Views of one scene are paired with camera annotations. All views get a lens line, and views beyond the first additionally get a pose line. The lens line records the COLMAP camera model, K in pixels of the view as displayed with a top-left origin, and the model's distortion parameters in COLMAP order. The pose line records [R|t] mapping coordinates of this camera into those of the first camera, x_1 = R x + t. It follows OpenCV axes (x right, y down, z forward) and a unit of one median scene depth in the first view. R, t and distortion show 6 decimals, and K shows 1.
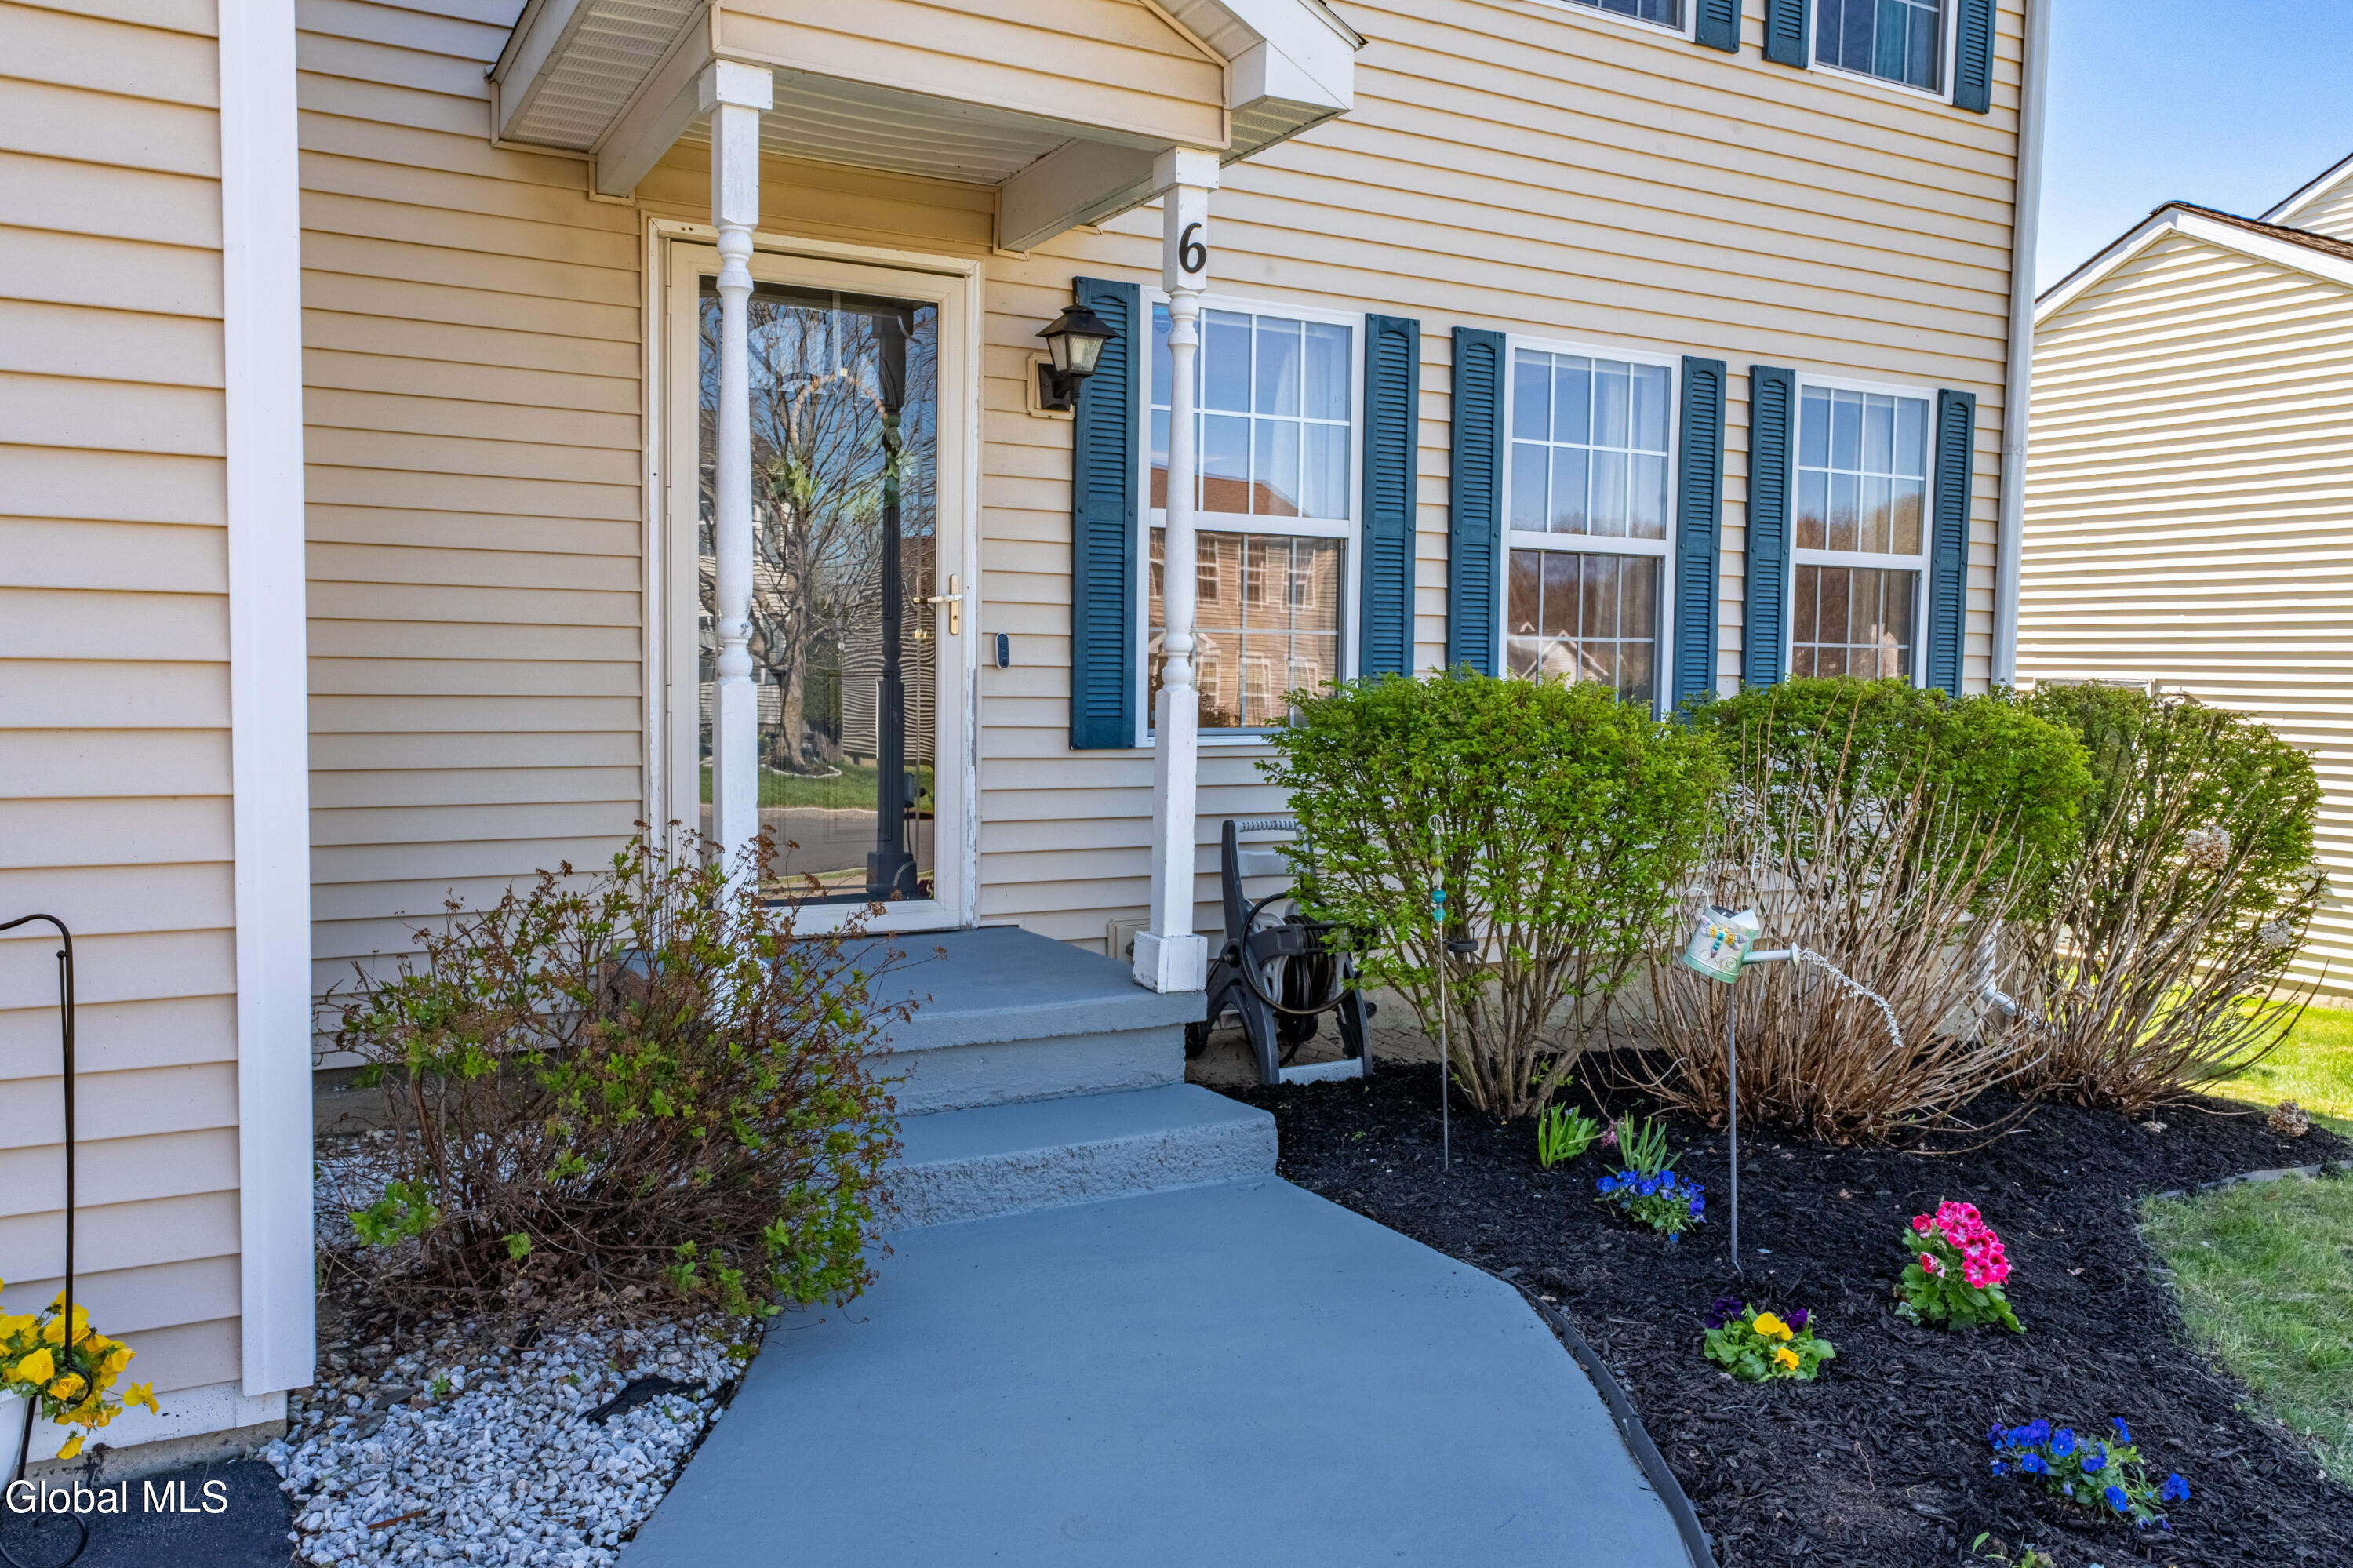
lens RADIAL K [[1760.3, 0, 1180.8], [0, 1760.3, 782.2], [0, 0, 1]] dist [-0.001245, 0.002210]
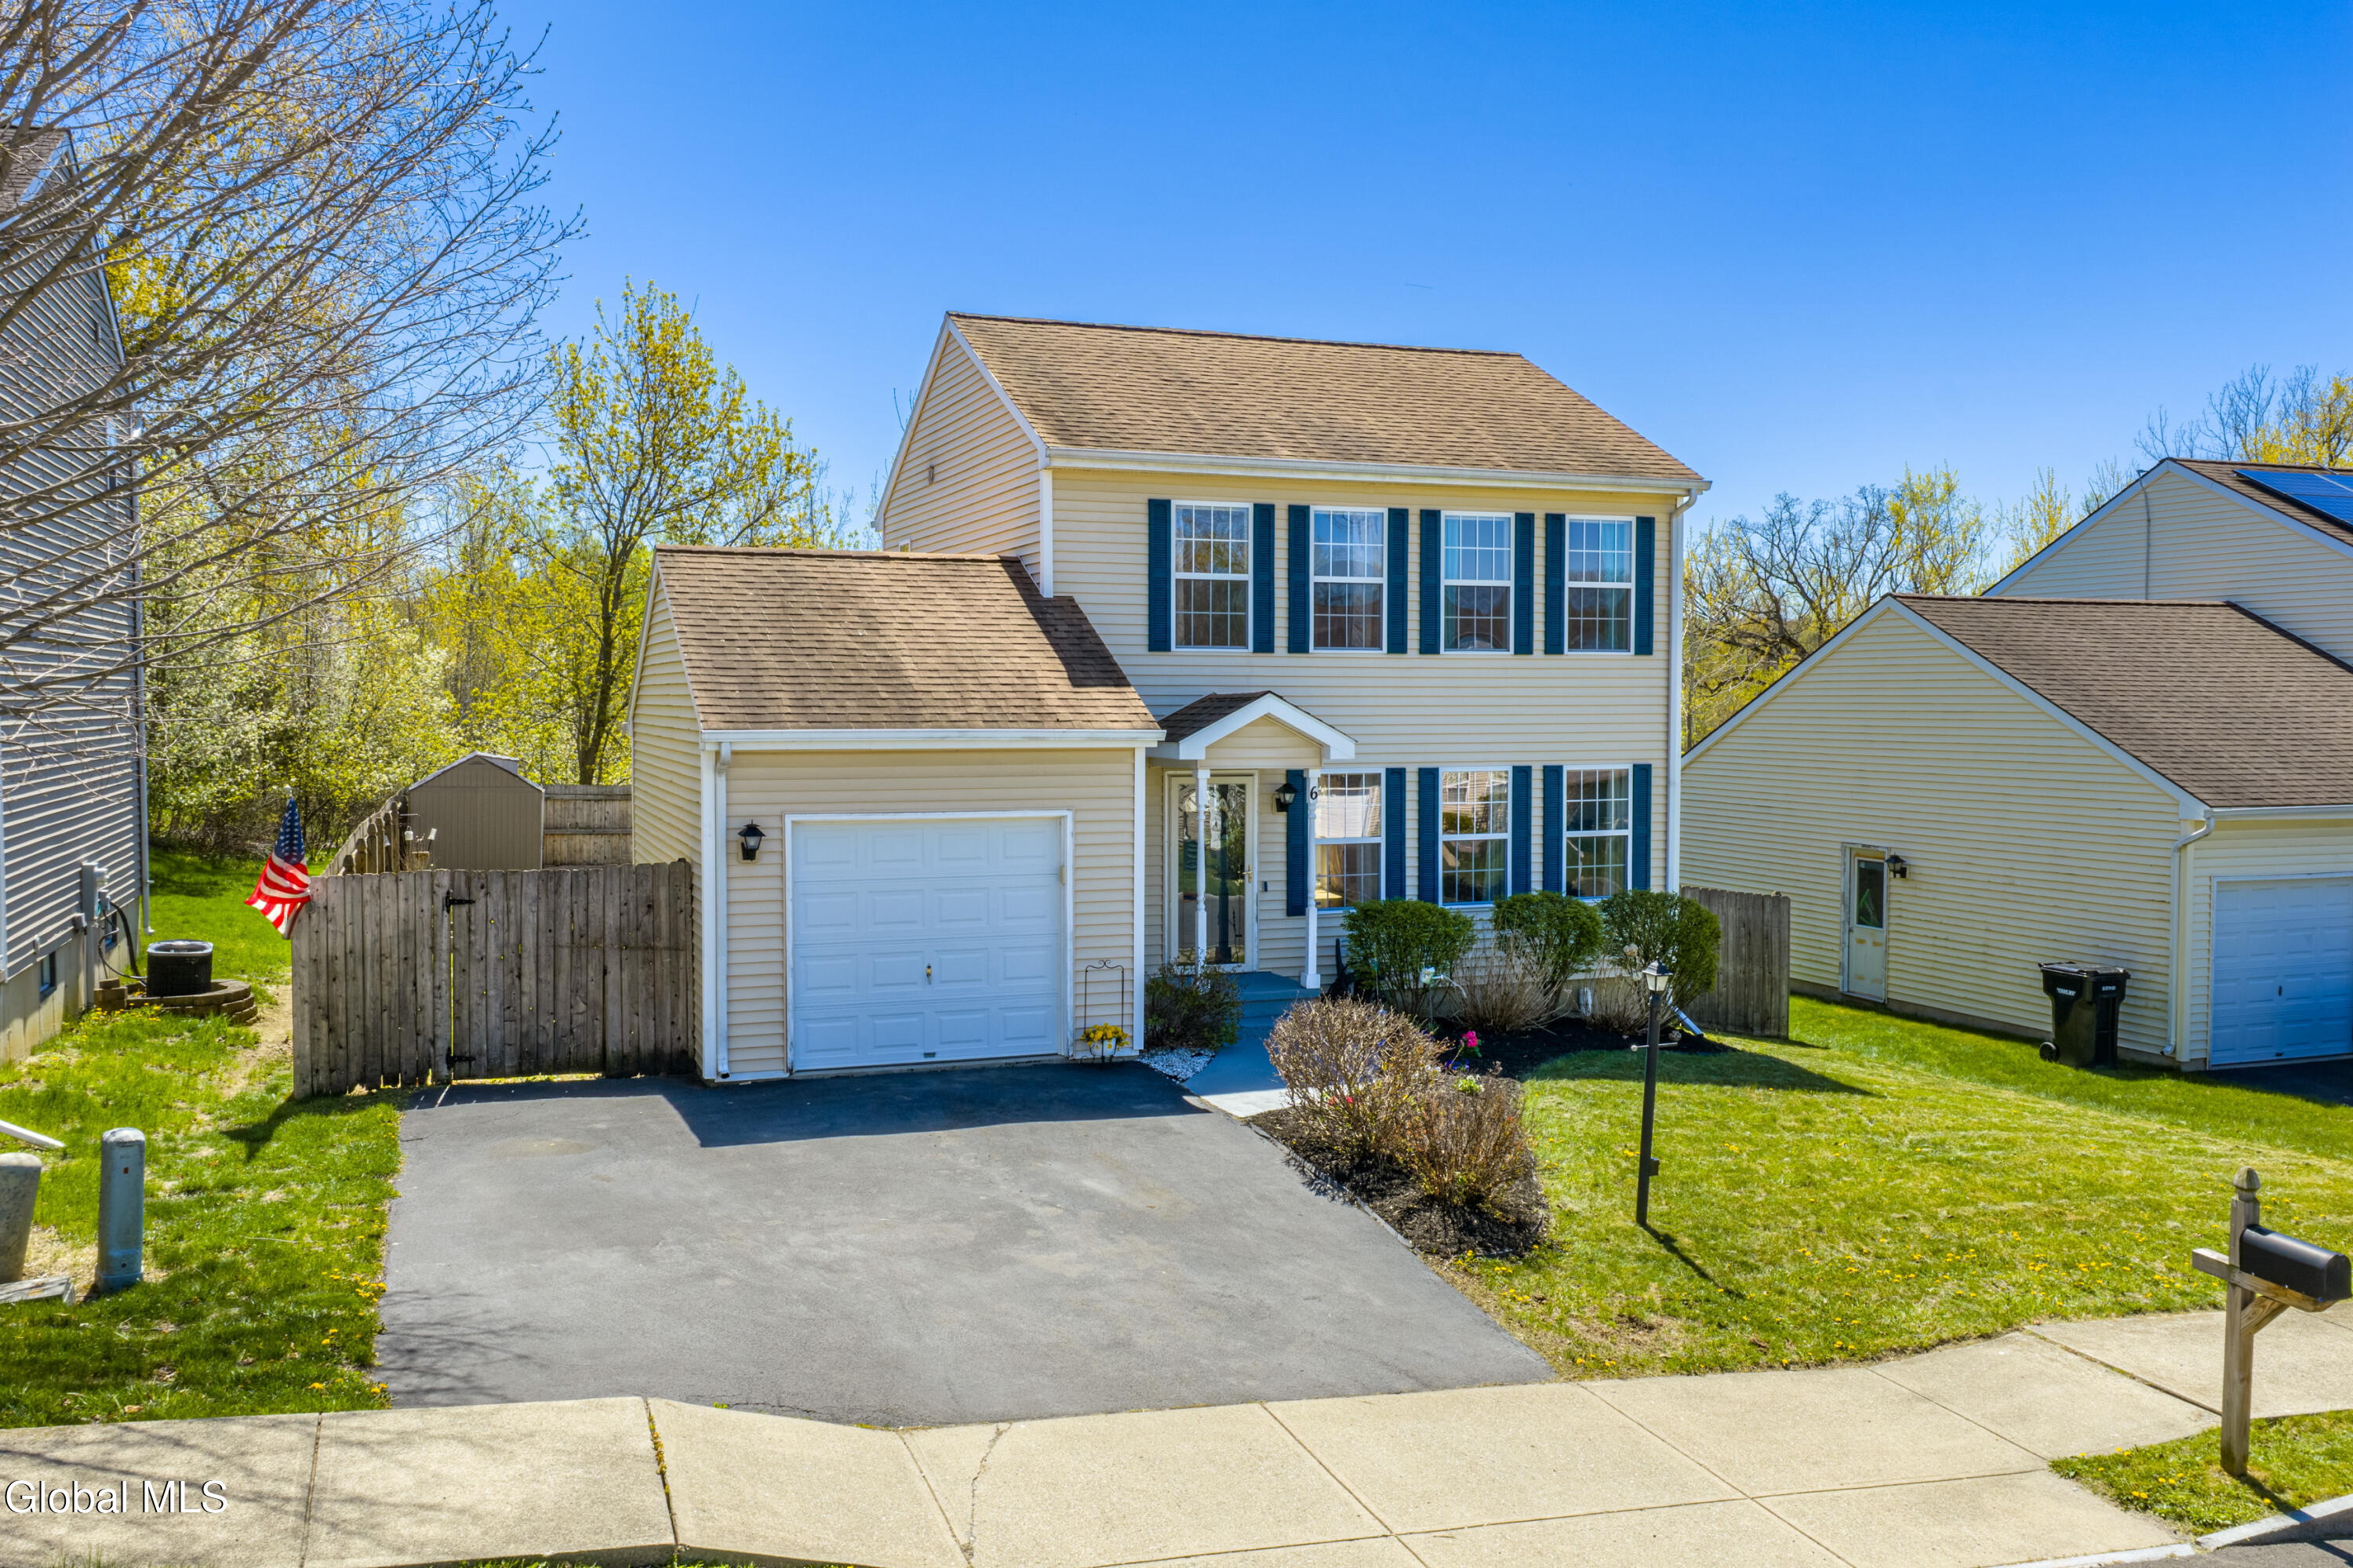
lens RADIAL K [[1951.5, 0, 1171.6], [0, 1951.5, 781.1], [0, 0, 1]] dist [0.007256, 0.003088]
pose [[0.988997, -0.006771, -0.147782, 0.240577], [0.003320, 0.999716, -0.023585, -0.171131], [0.147900, 0.022834, 0.988739, -2.387189]]
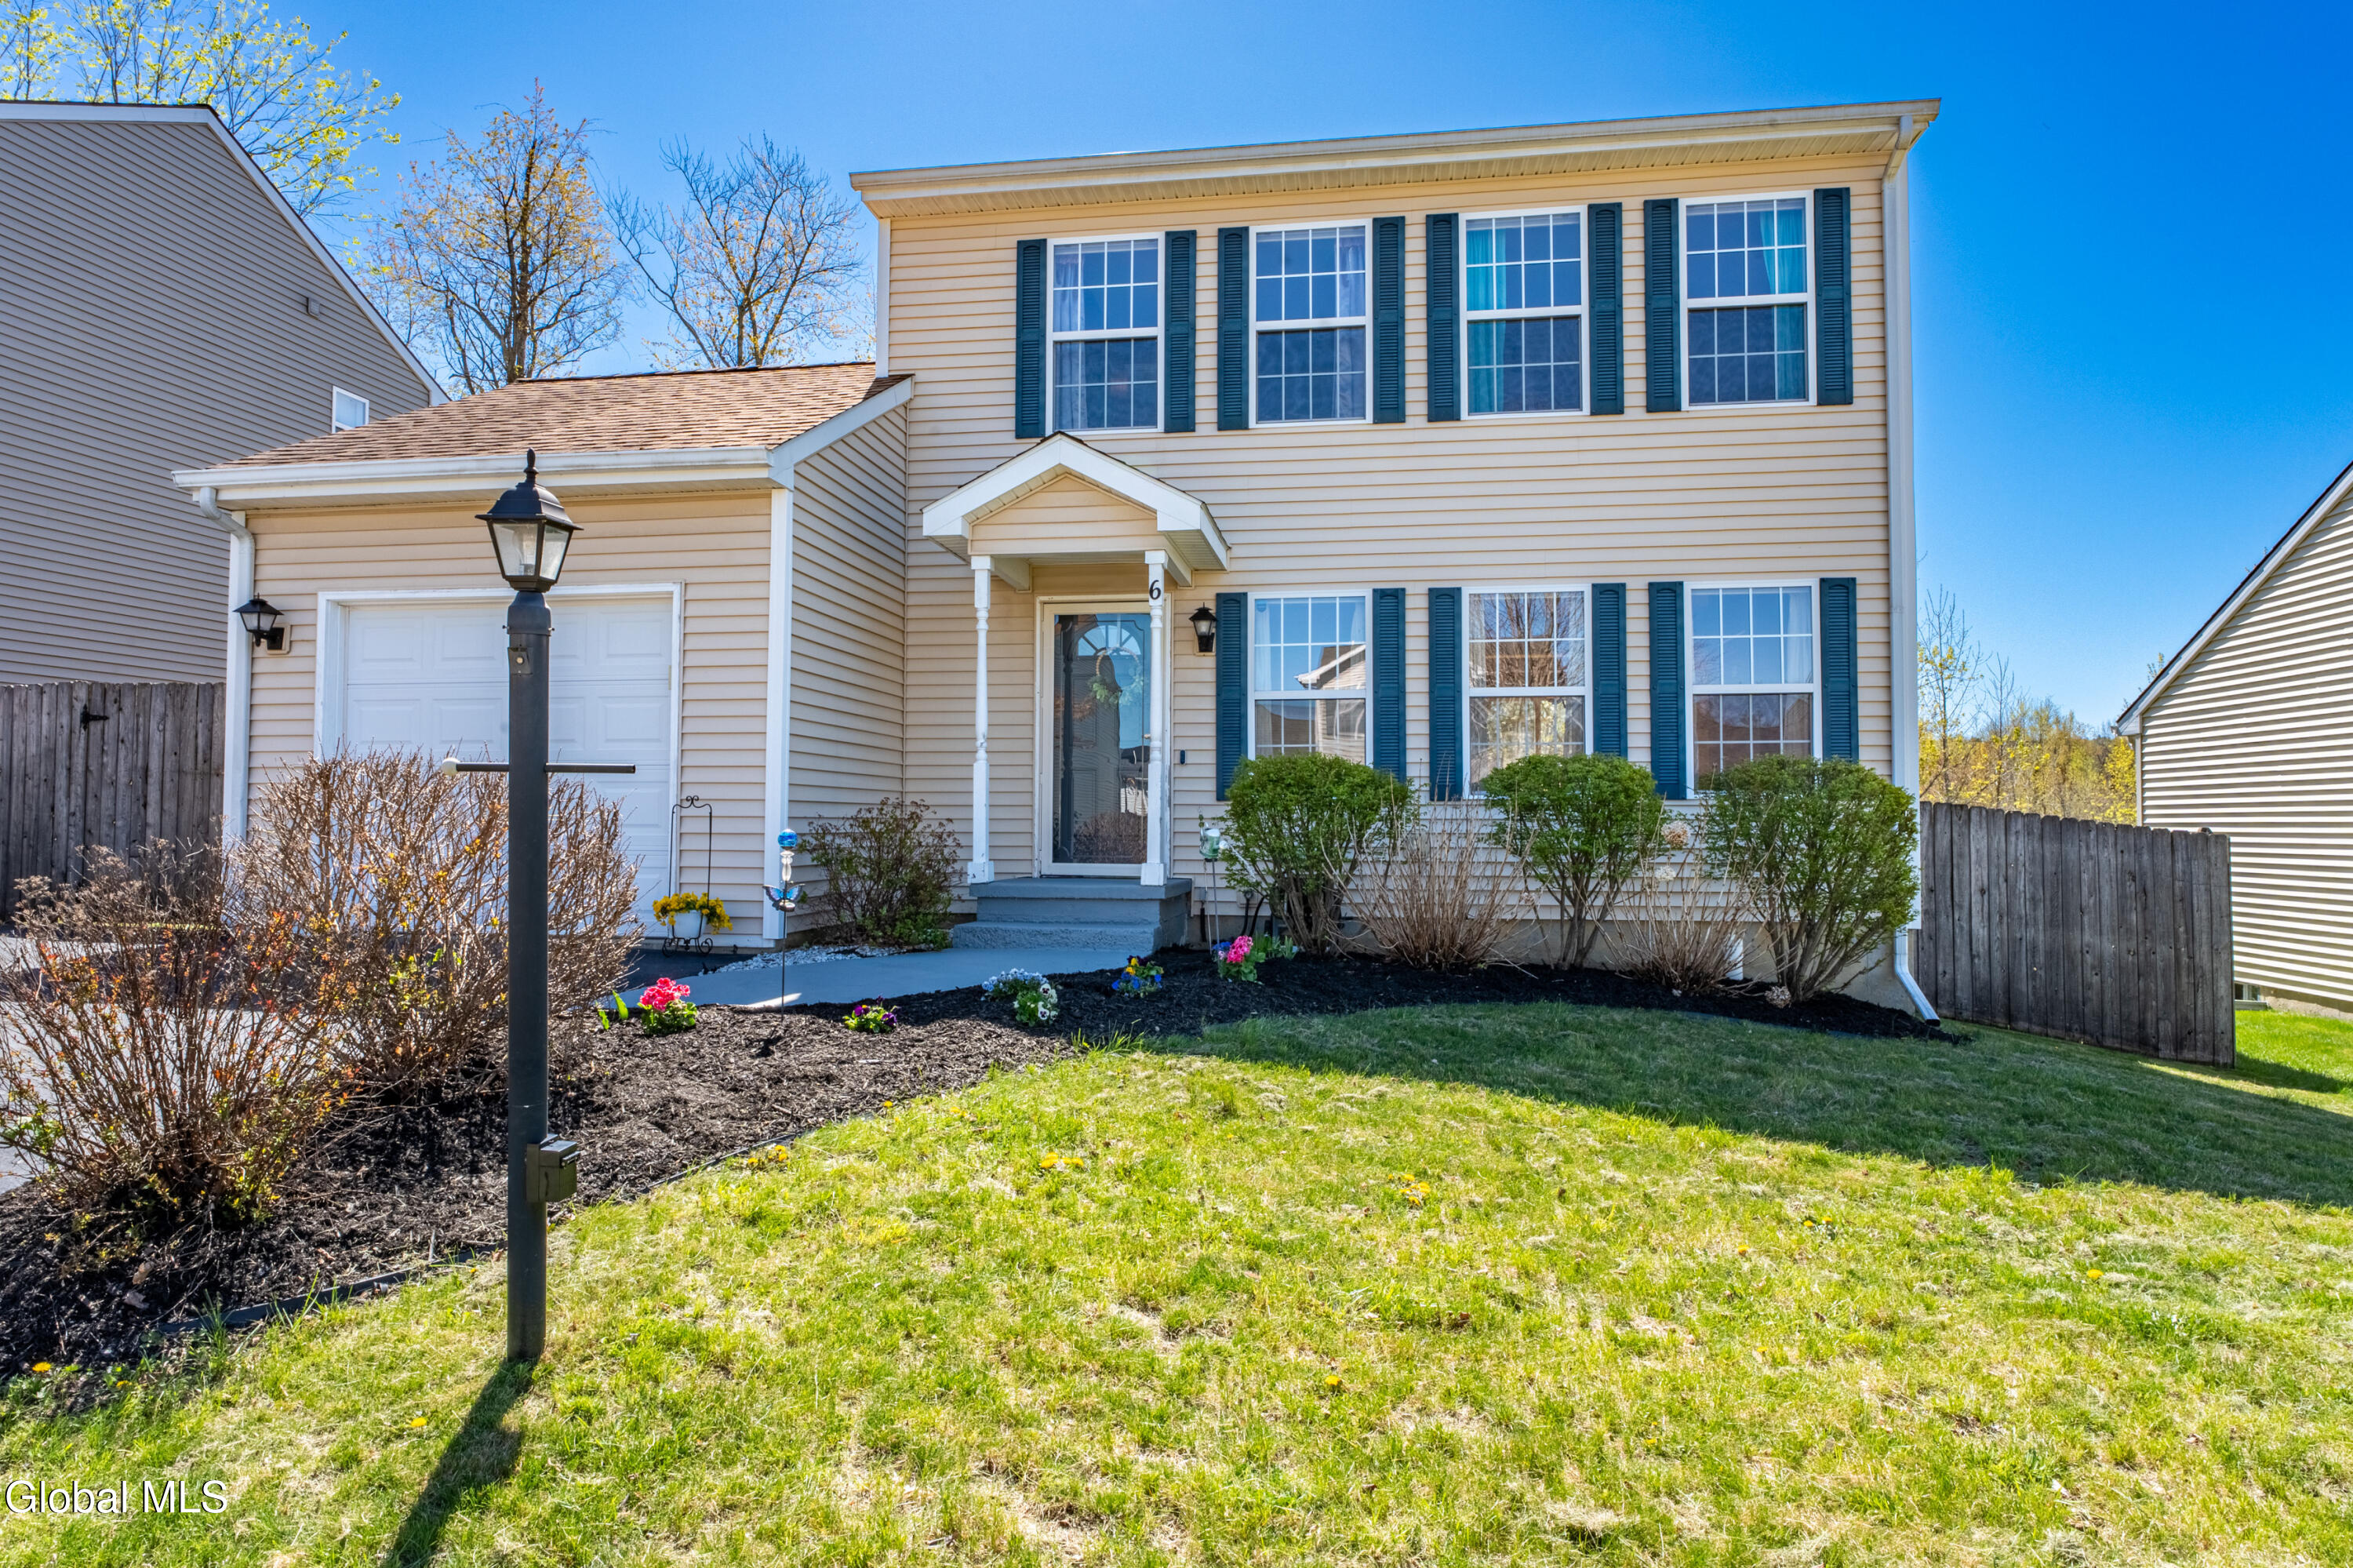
lens RADIAL K [[1370.9, 0, 1175.5], [0, 1370.9, 782.6], [0, 0, 1]] dist [-0.017315, 0.000792]
pose [[0.792636, -0.031579, -0.608877, 0.907382], [-0.031166, 0.995253, -0.092191, 0.114505], [0.608898, 0.092051, 0.787890, -0.382054]]
